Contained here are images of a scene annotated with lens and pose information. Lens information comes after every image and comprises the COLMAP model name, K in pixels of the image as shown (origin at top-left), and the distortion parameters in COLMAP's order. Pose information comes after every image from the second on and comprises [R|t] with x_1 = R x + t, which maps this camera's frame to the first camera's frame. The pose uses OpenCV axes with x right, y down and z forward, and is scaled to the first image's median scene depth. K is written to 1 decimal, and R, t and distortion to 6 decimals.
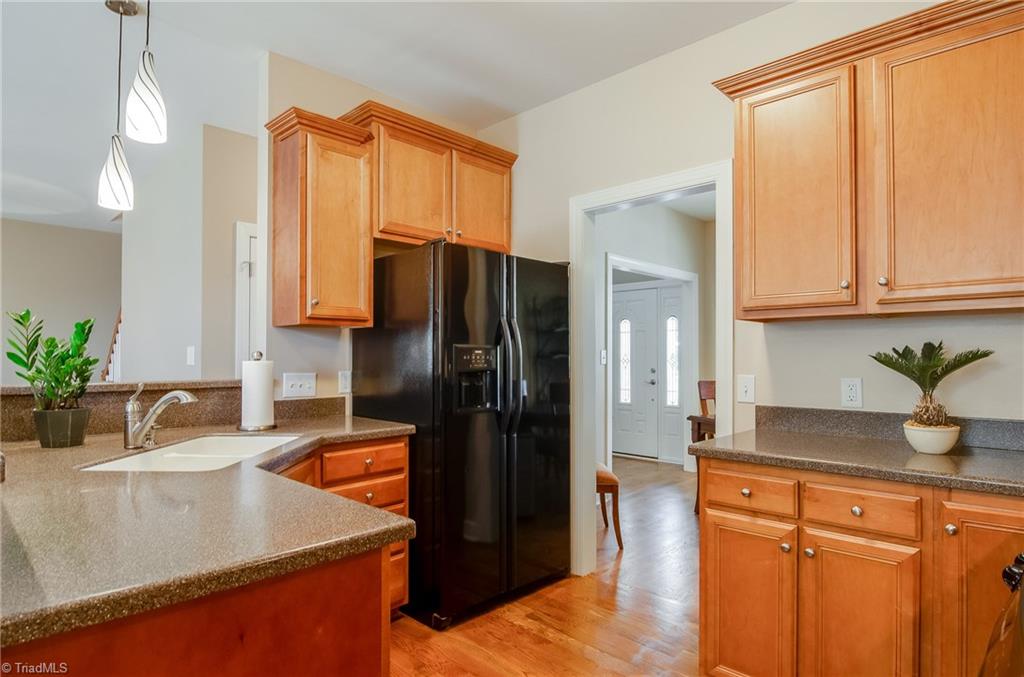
lens RADIAL K [[547.8, 0, 504.9], [0, 547.8, 353.4], [0, 0, 1]] dist [-0.007607, -0.008808]
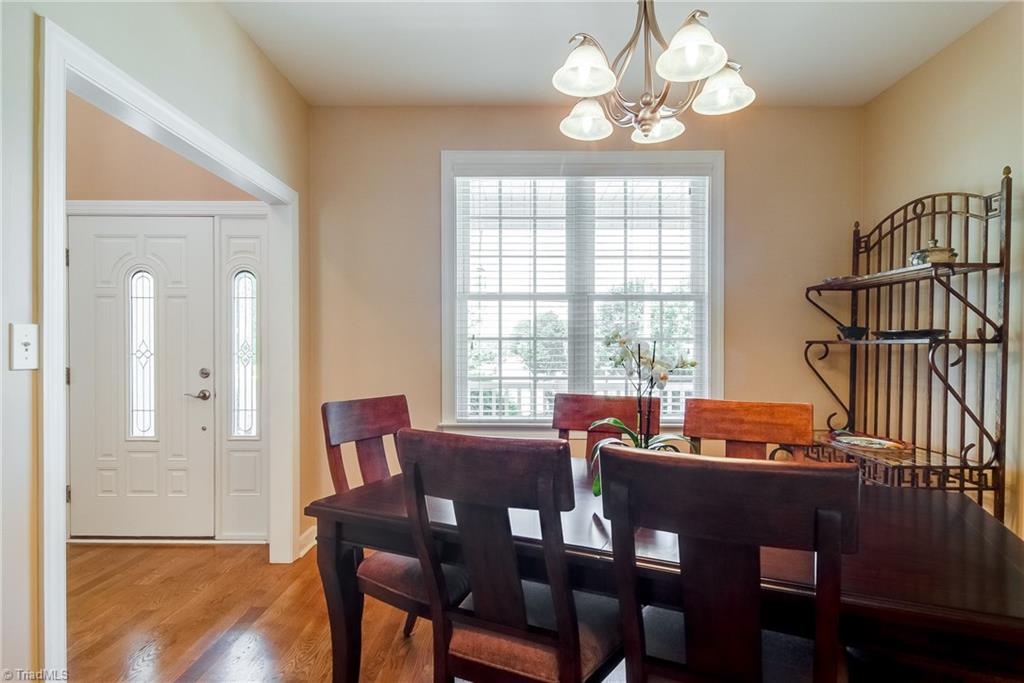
lens RADIAL K [[539.9, 0, 516.7], [0, 539.9, 351.5], [0, 0, 1]] dist [0.012077, -0.003348]
pose [[0.707960, -0.004139, 0.706240, 0.330327], [-0.005993, 0.999912, 0.011868, 0.008487], [-0.706227, -0.012634, 0.707873, 1.203386]]
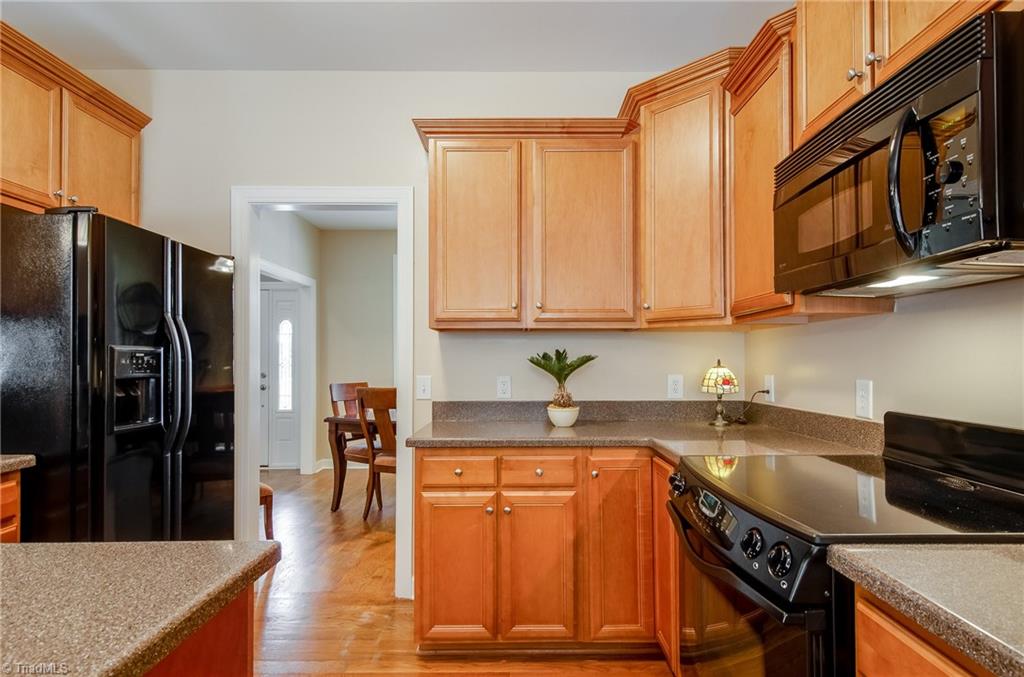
lens RADIAL K [[547.8, 0, 510.3], [0, 547.8, 357.6], [0, 0, 1]] dist [-0.007607, -0.008808]
pose [[0.715345, 0.001285, 0.698770, -0.252515], [-0.001518, 0.999999, -0.000285, 0.000631], [-0.698769, -0.000857, 0.715346, 0.043626]]
